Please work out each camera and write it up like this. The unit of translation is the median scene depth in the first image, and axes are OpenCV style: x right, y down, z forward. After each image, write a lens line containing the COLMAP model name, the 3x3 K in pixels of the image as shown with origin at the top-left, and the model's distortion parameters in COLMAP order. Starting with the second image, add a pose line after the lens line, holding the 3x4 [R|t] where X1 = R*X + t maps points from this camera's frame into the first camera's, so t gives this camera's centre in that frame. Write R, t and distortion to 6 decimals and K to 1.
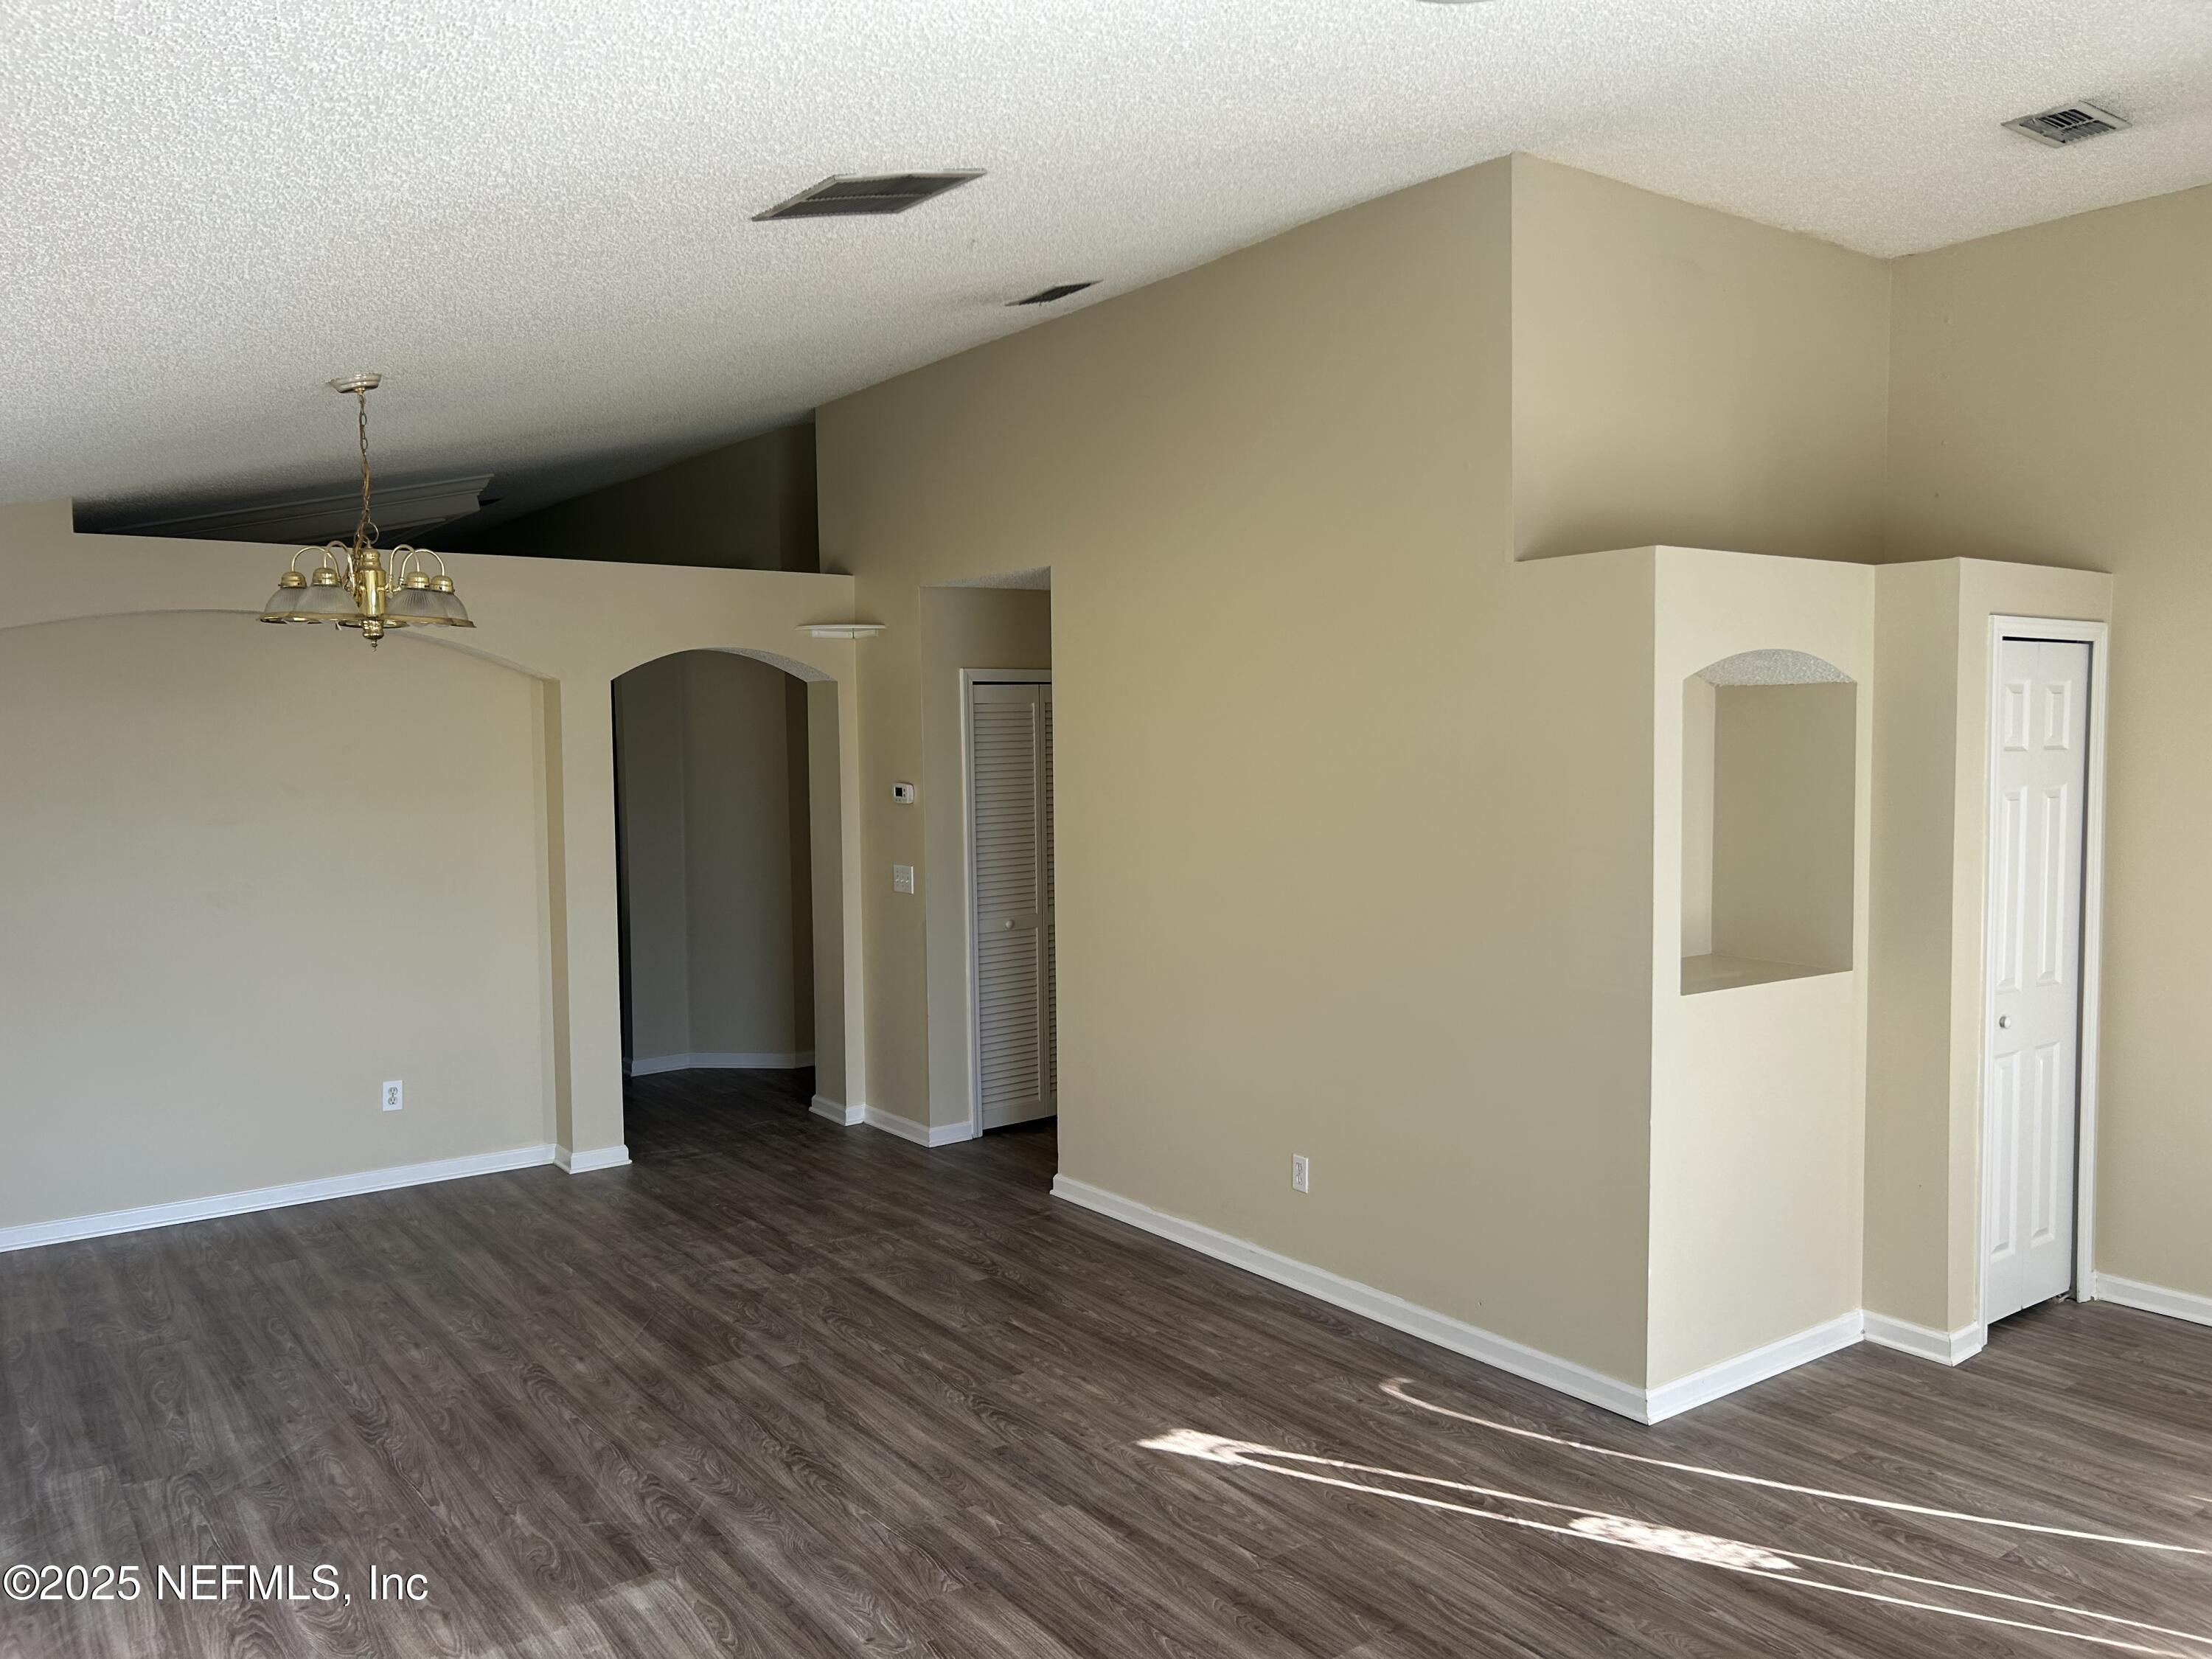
lens RADIAL K [[1672.8, 0, 1098.8], [0, 1672.8, 836.9], [0, 0, 1]] dist [0.046199, -0.064820]
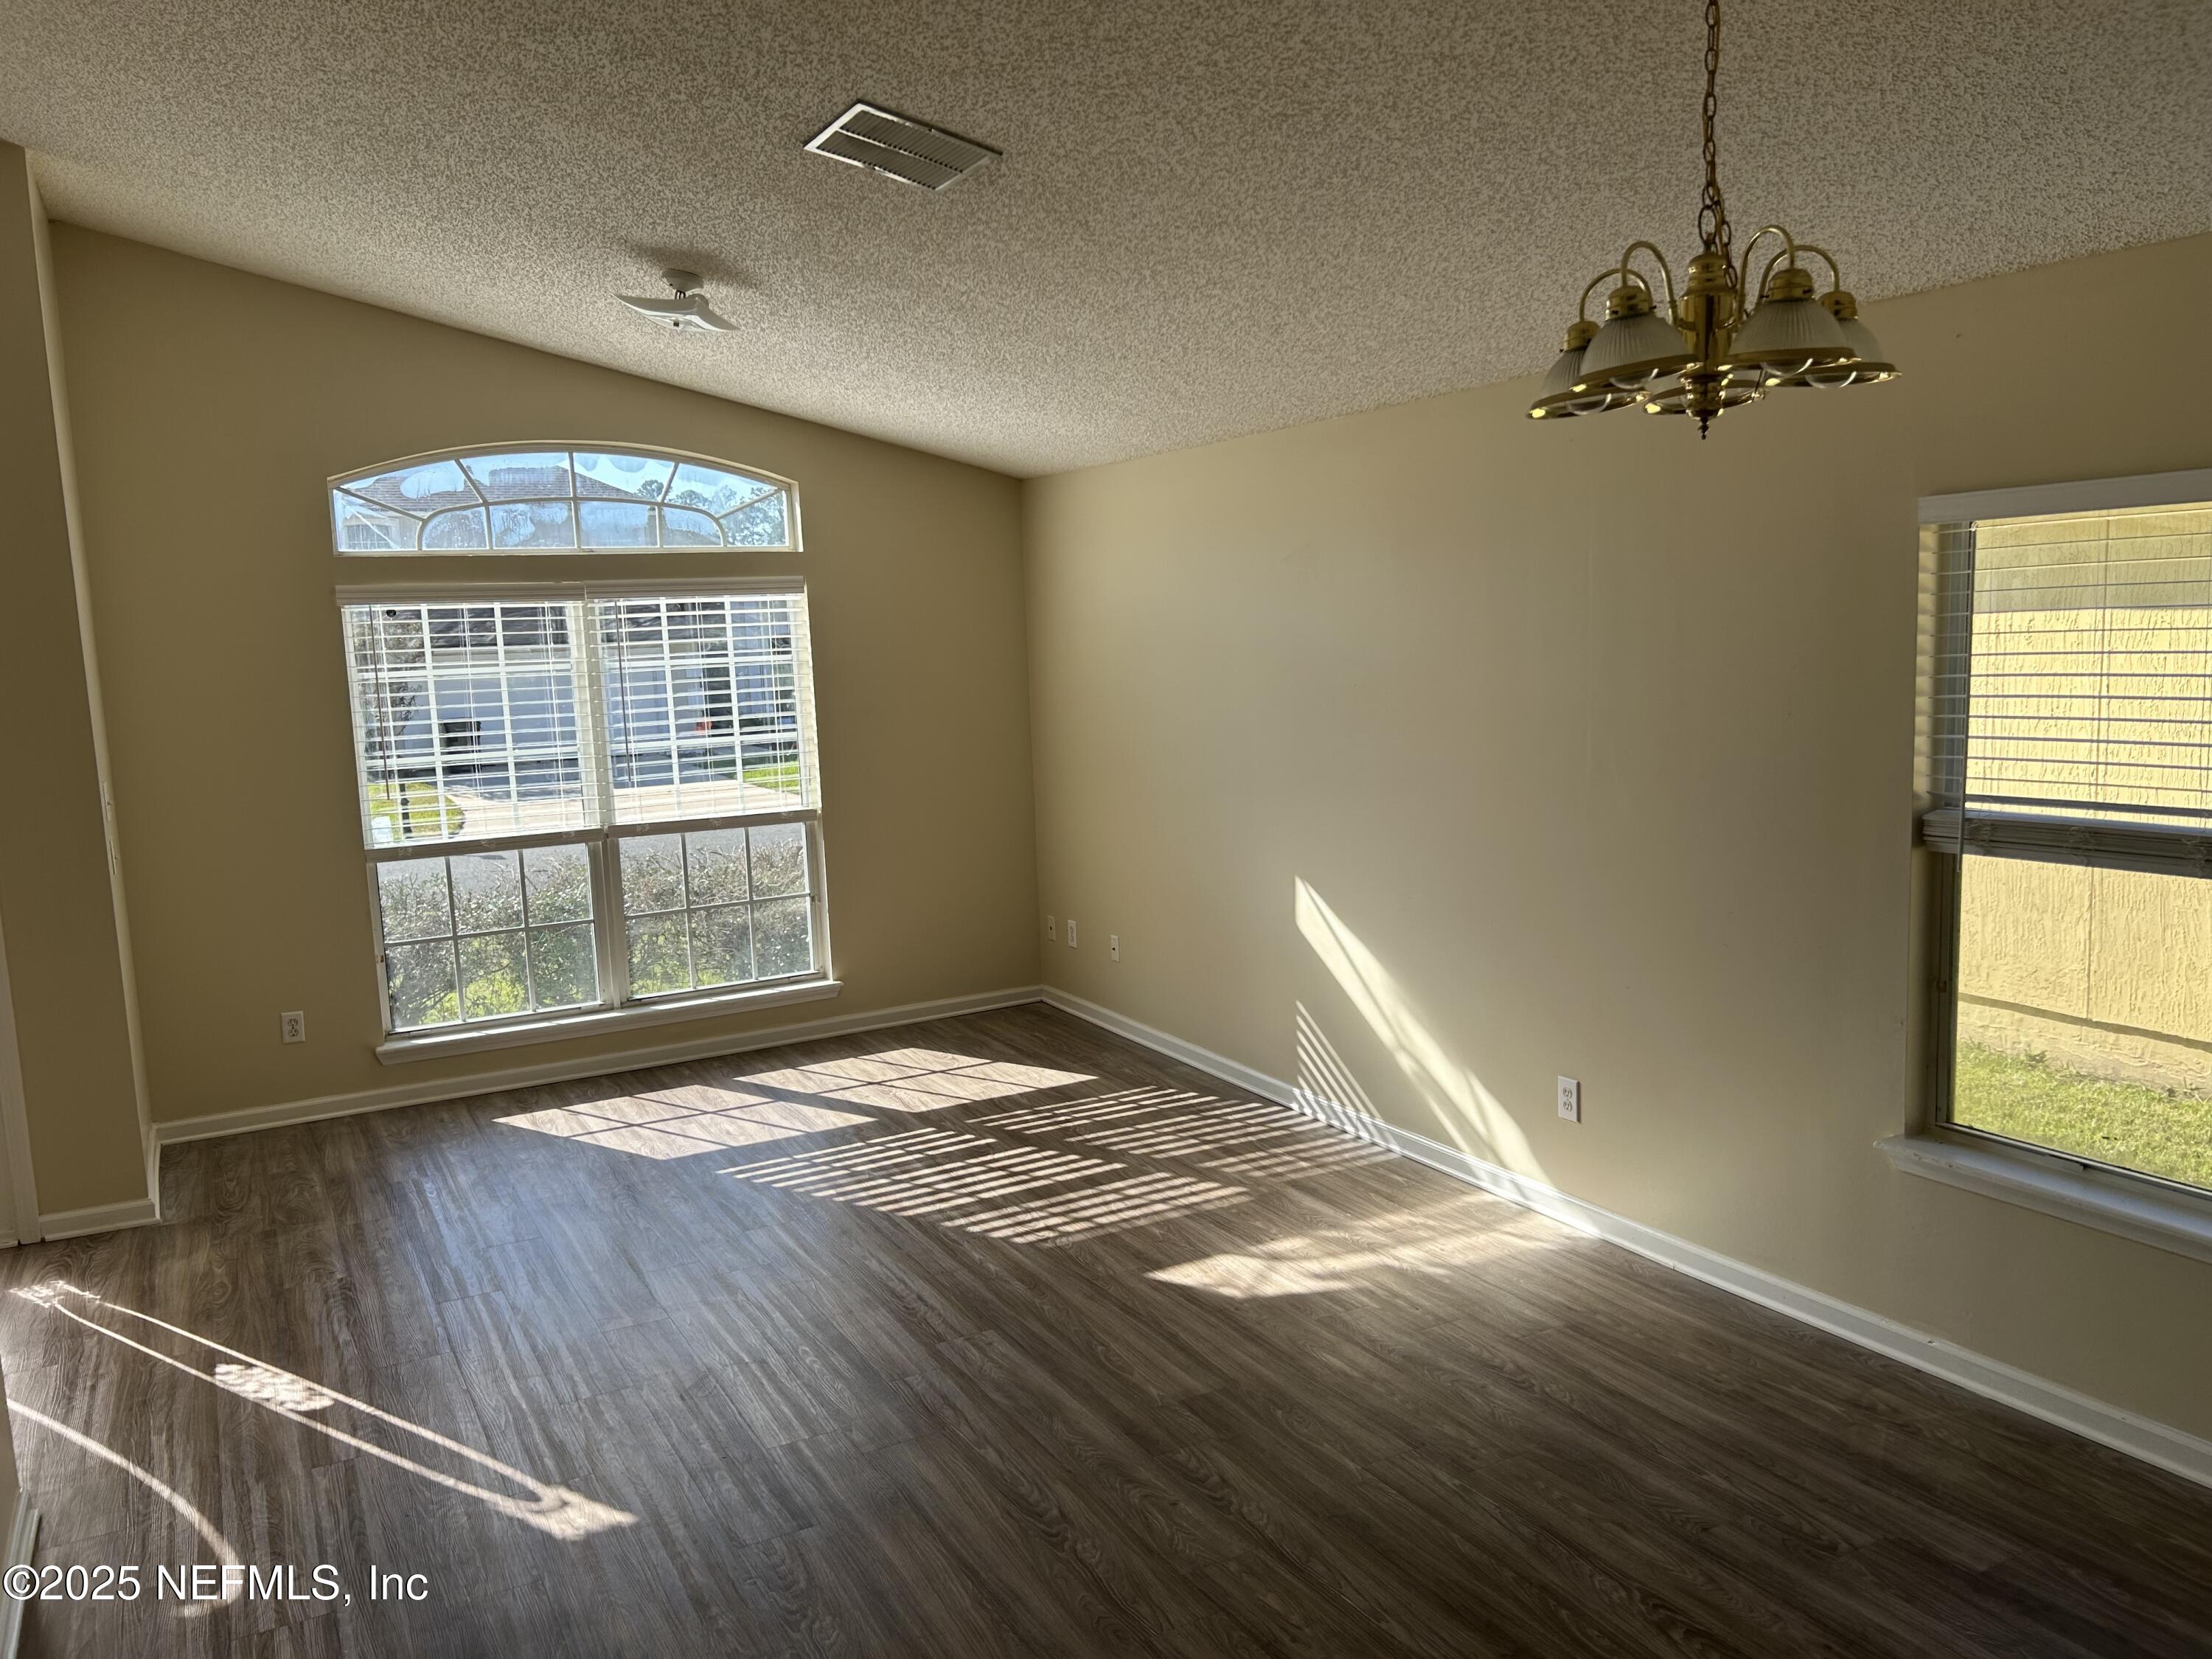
lens RADIAL K [[1672.8, 0, 1098.8], [0, 1672.8, 836.9], [0, 0, 1]] dist [0.046199, -0.064820]
pose [[-0.989864, 0.033411, 0.138030, -0.254902], [0.059902, 0.979469, 0.192491, -0.083694], [-0.128765, 0.198808, -0.971543, 1.350720]]
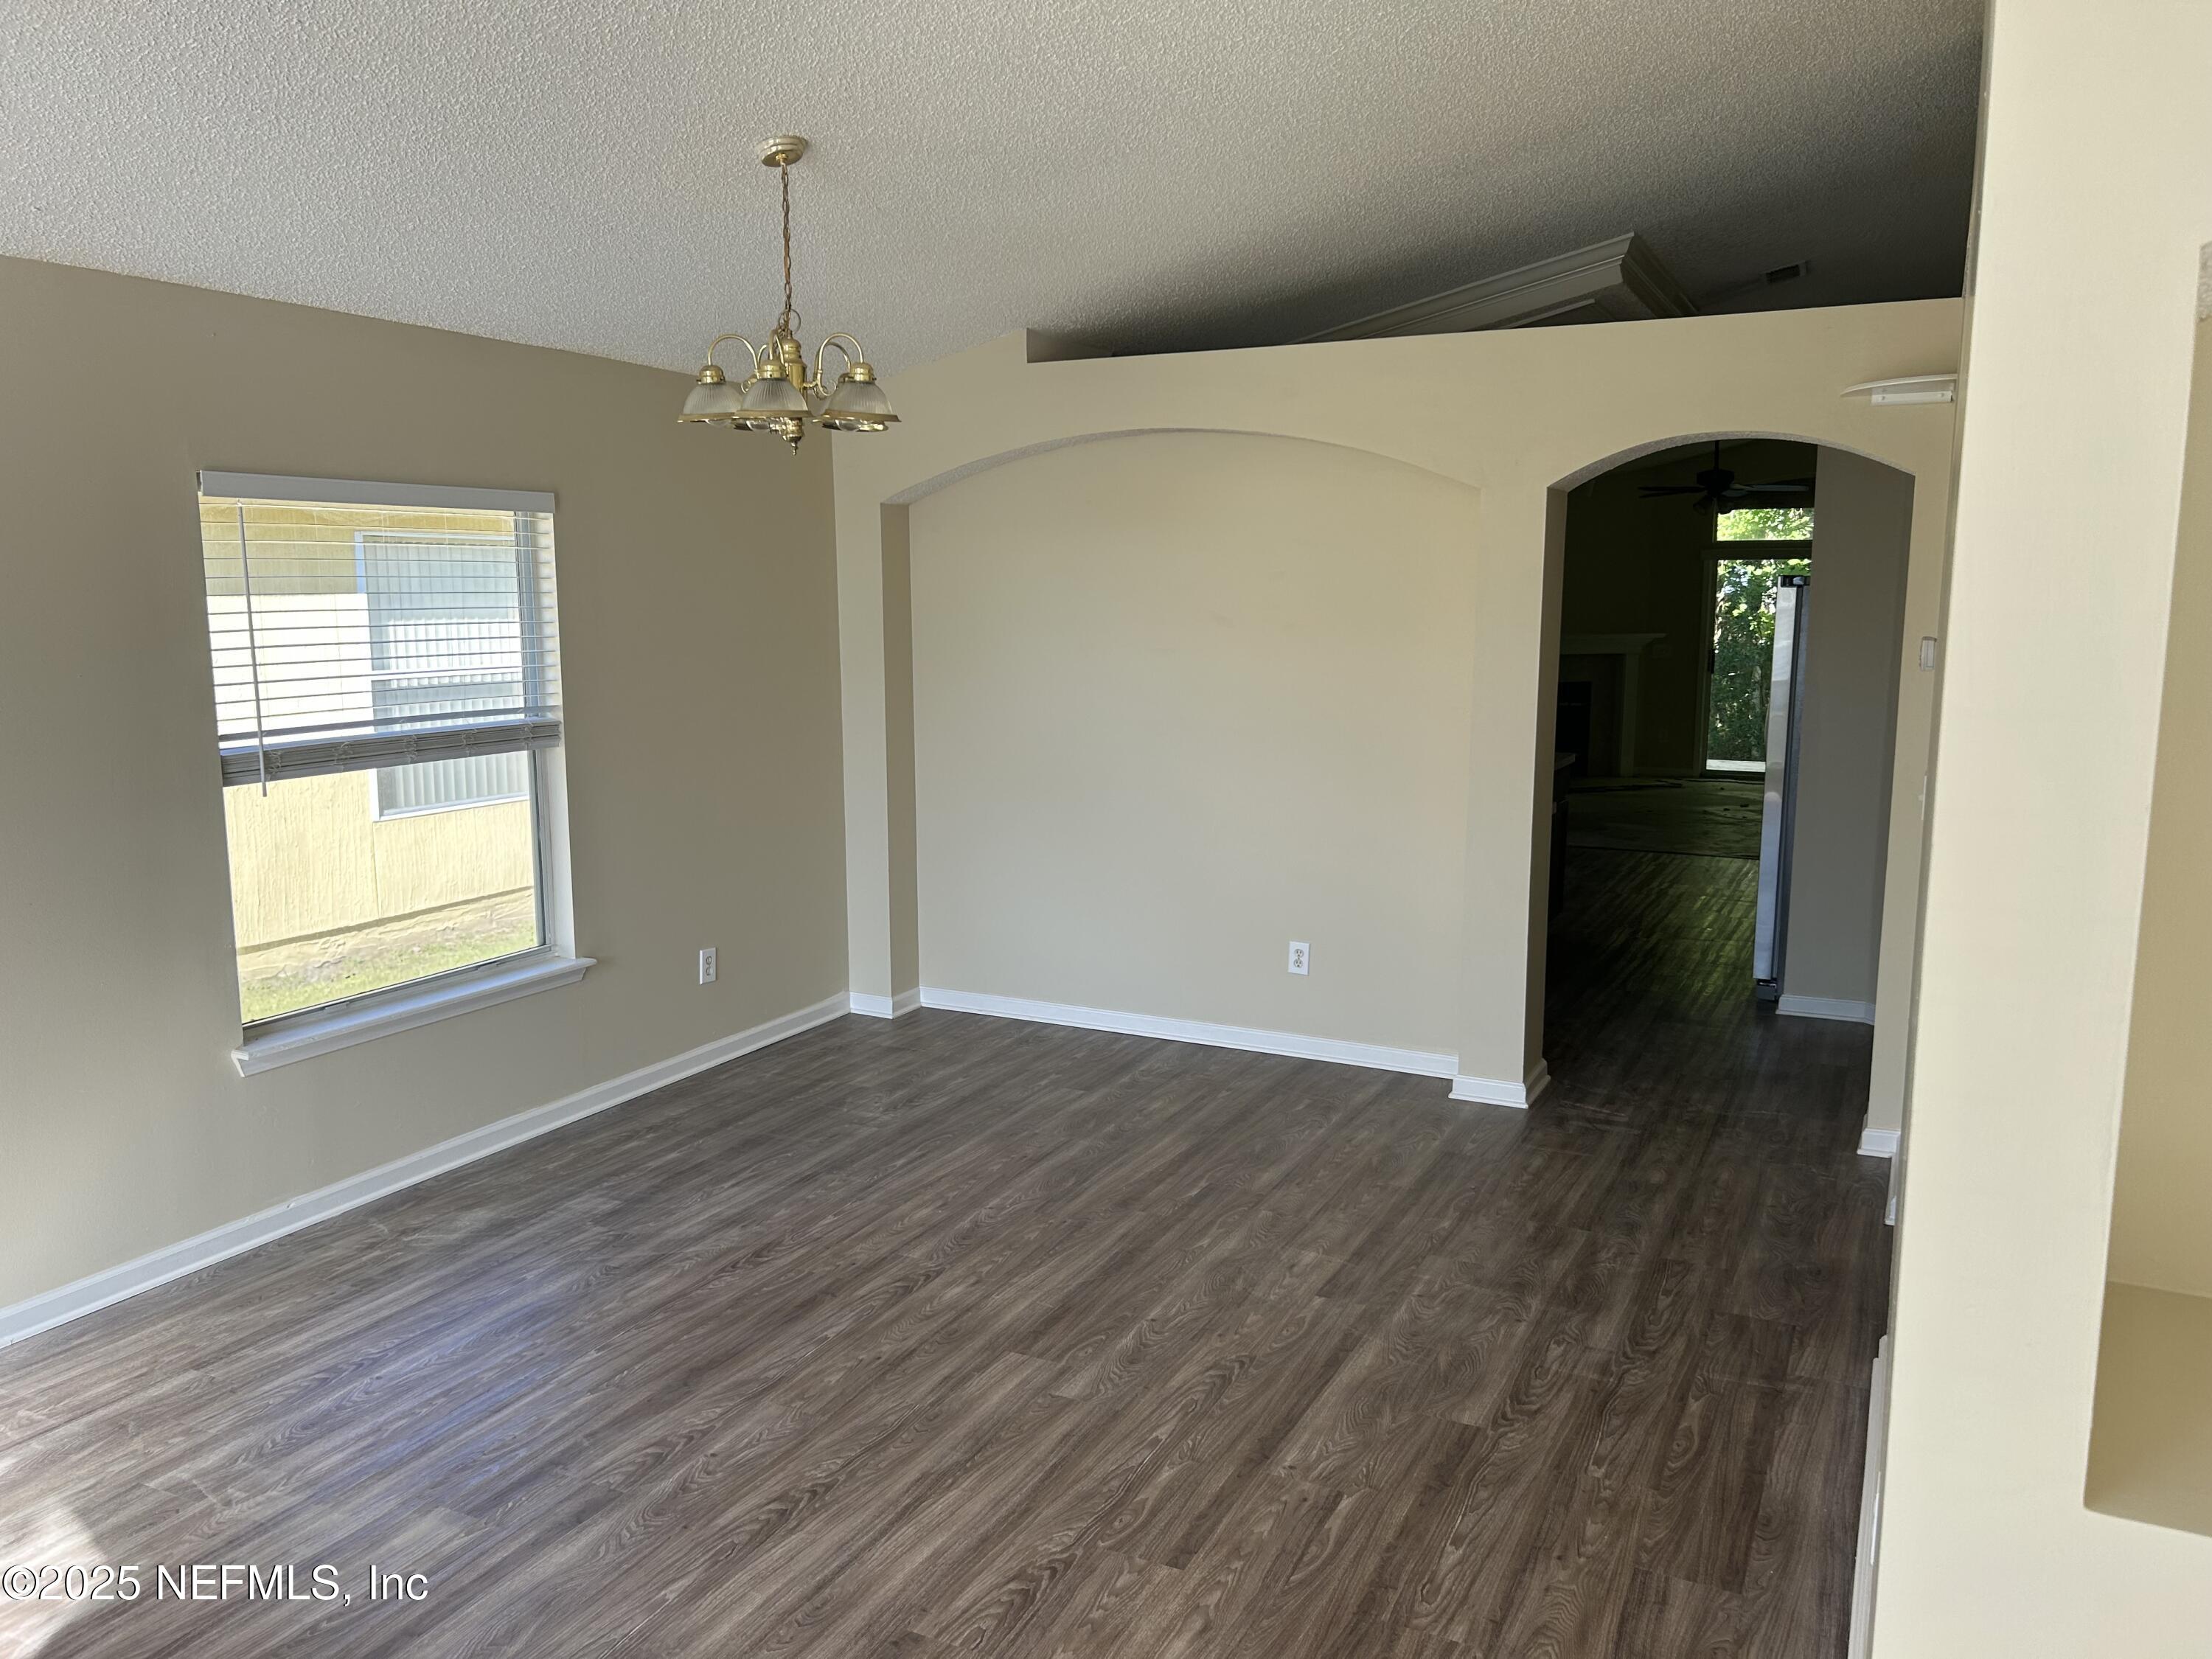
lens RADIAL K [[1672.8, 0, 1098.8], [0, 1672.8, 836.9], [0, 0, 1]] dist [0.046199, -0.064820]
pose [[0.460476, 0.146298, -0.875533, 0.401654], [-0.066664, 0.989239, 0.130237, -0.028560], [0.885165, -0.001605, 0.465274, 0.603368]]
